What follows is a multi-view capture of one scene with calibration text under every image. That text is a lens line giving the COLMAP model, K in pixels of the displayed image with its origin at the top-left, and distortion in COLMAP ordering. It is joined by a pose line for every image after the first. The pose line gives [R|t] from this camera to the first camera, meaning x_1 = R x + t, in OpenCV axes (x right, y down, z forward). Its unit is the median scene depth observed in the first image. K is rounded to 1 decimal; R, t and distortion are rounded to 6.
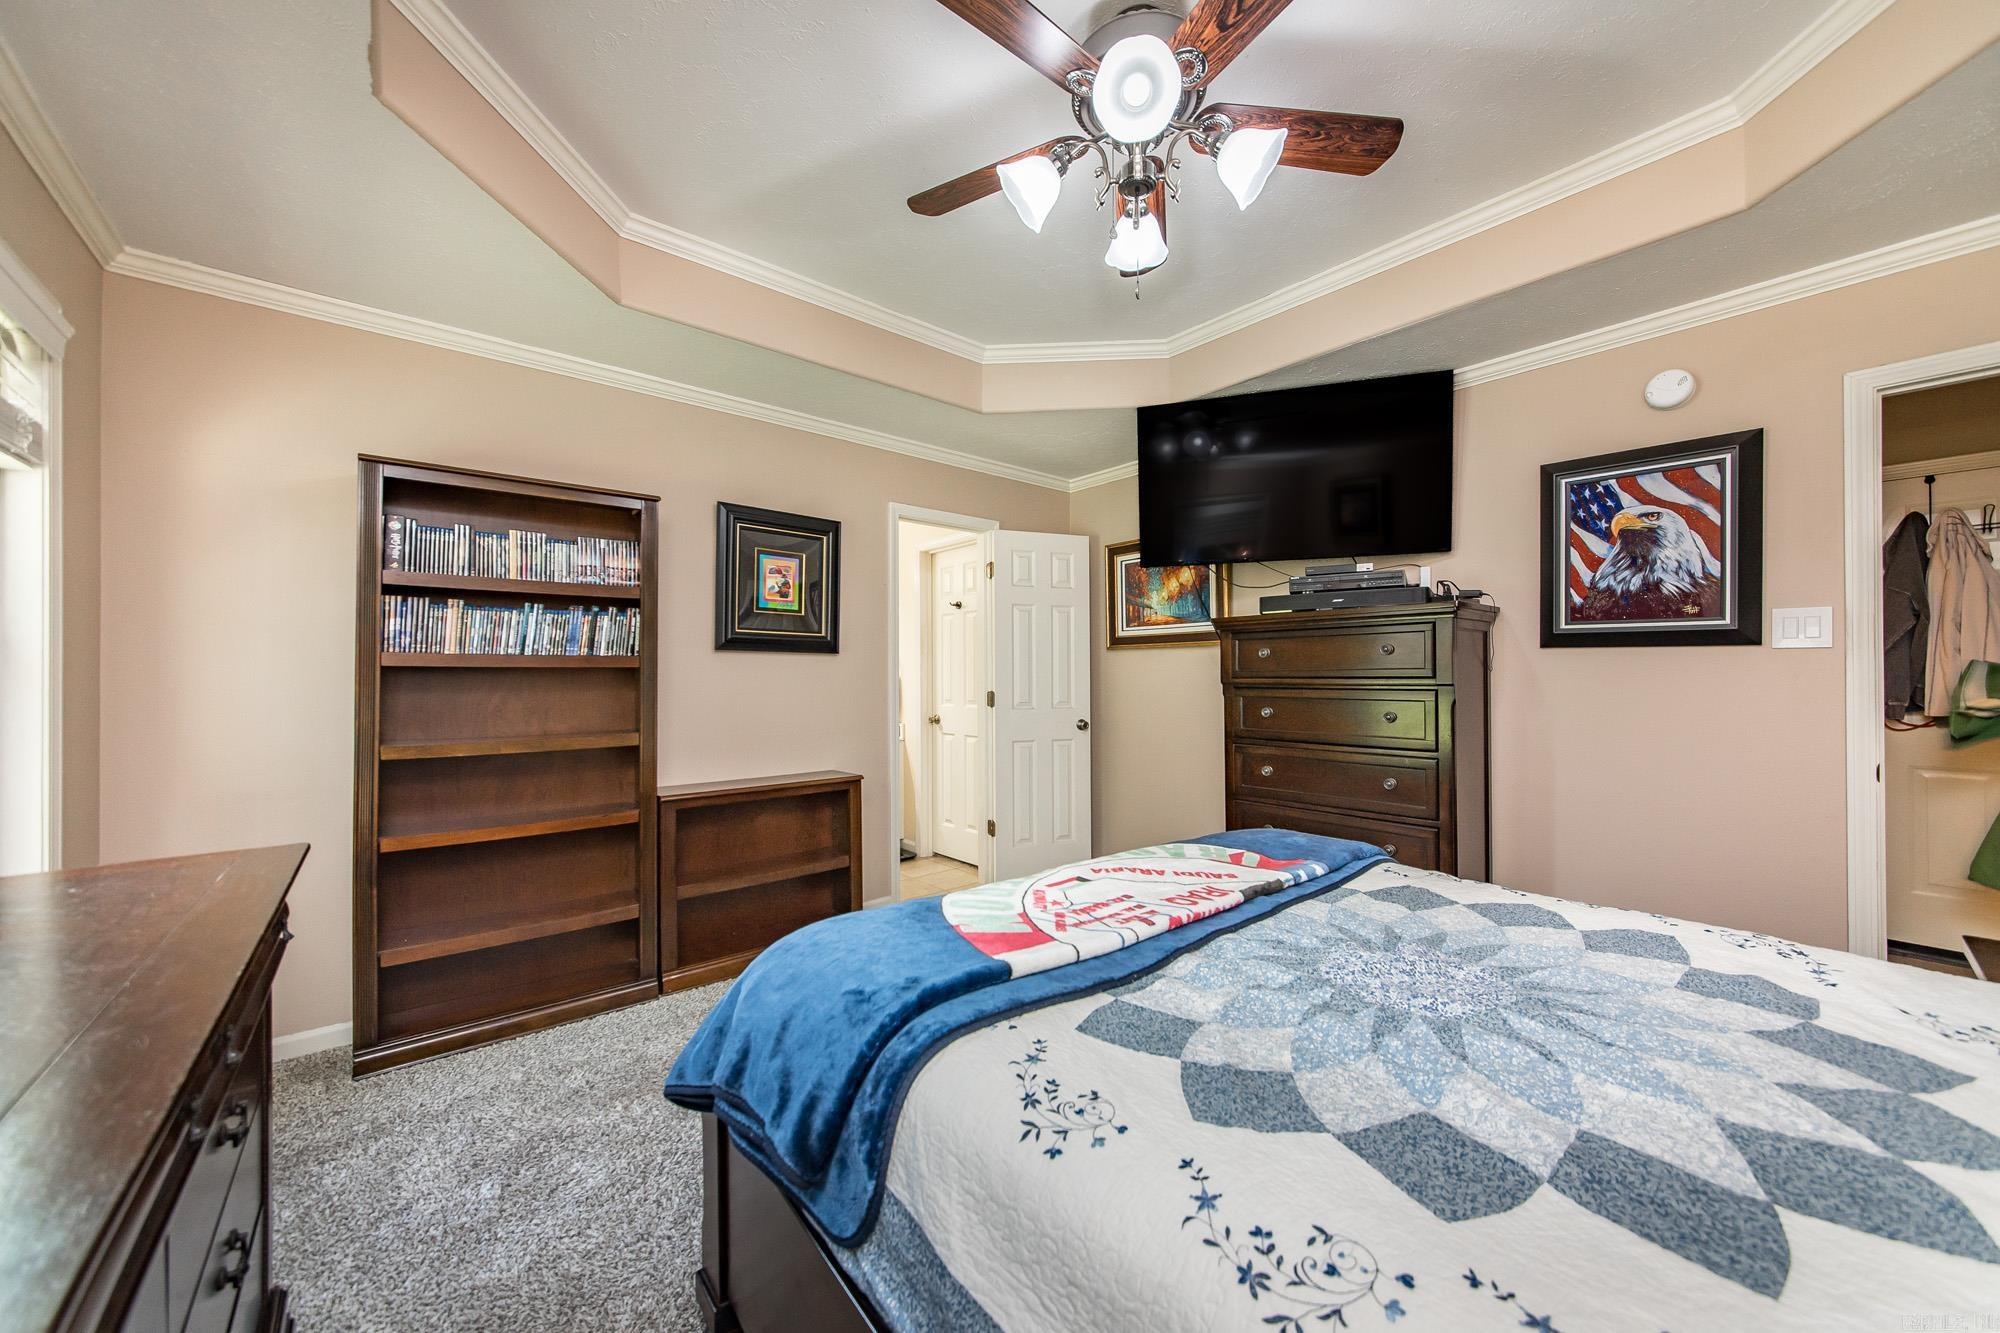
lens RADIAL K [[734.5, 0, 997.6], [0, 734.5, 673.0], [0, 0, 1]] dist [-0.001759, 0.000231]
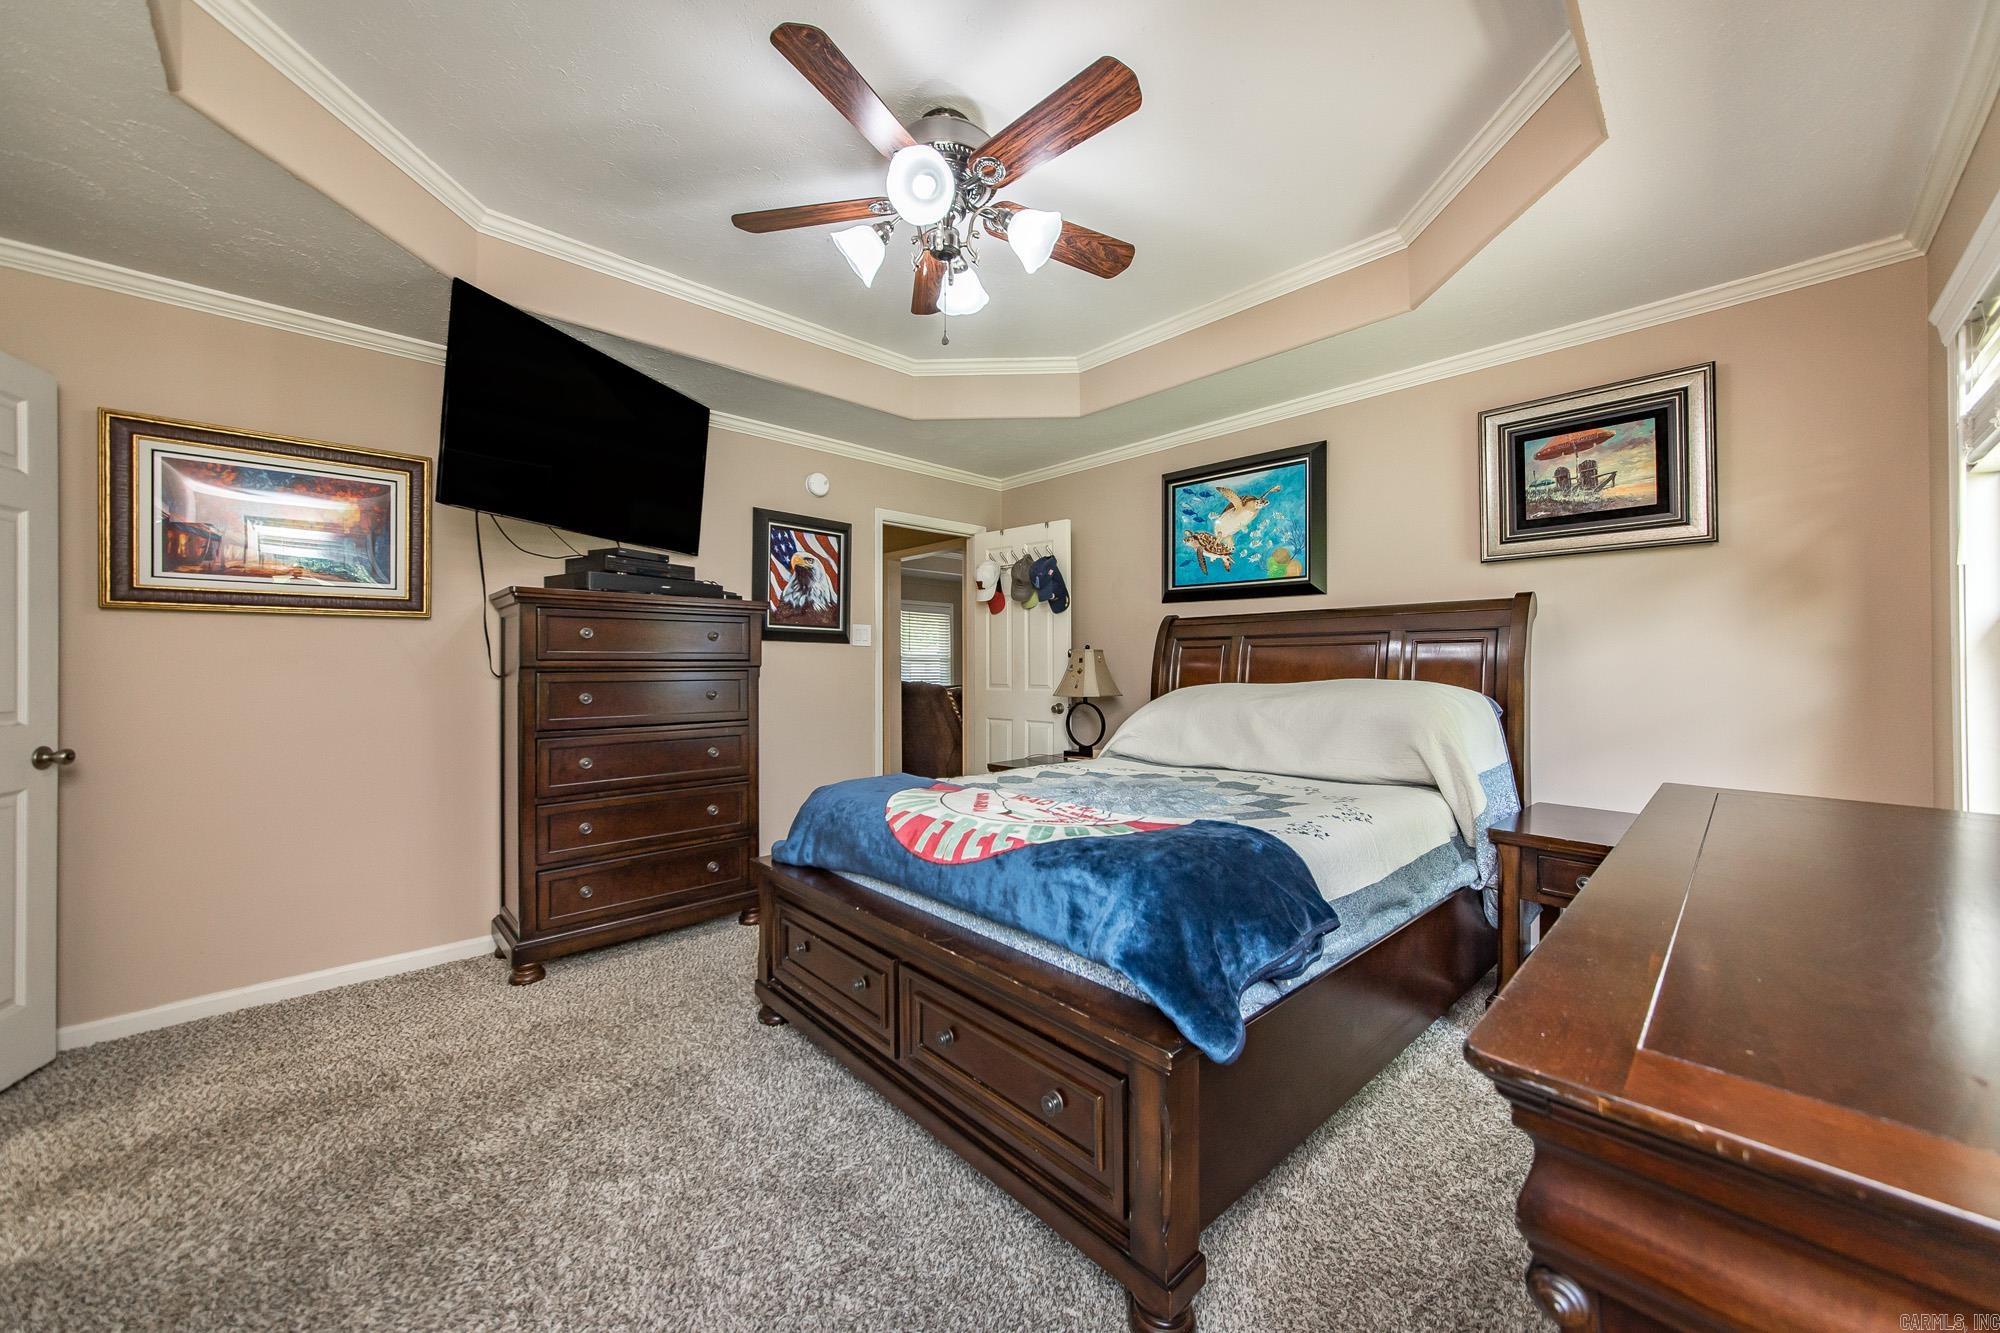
lens RADIAL K [[734.5, 0, 1006.3], [0, 734.5, 662.4], [0, 0, 1]] dist [-0.001759, 0.000231]
pose [[-0.081916, 0.010157, 0.996588, -0.714284], [0.005086, 0.999939, -0.009773, 0.025021], [-0.996626, 0.004268, -0.081962, 0.690660]]
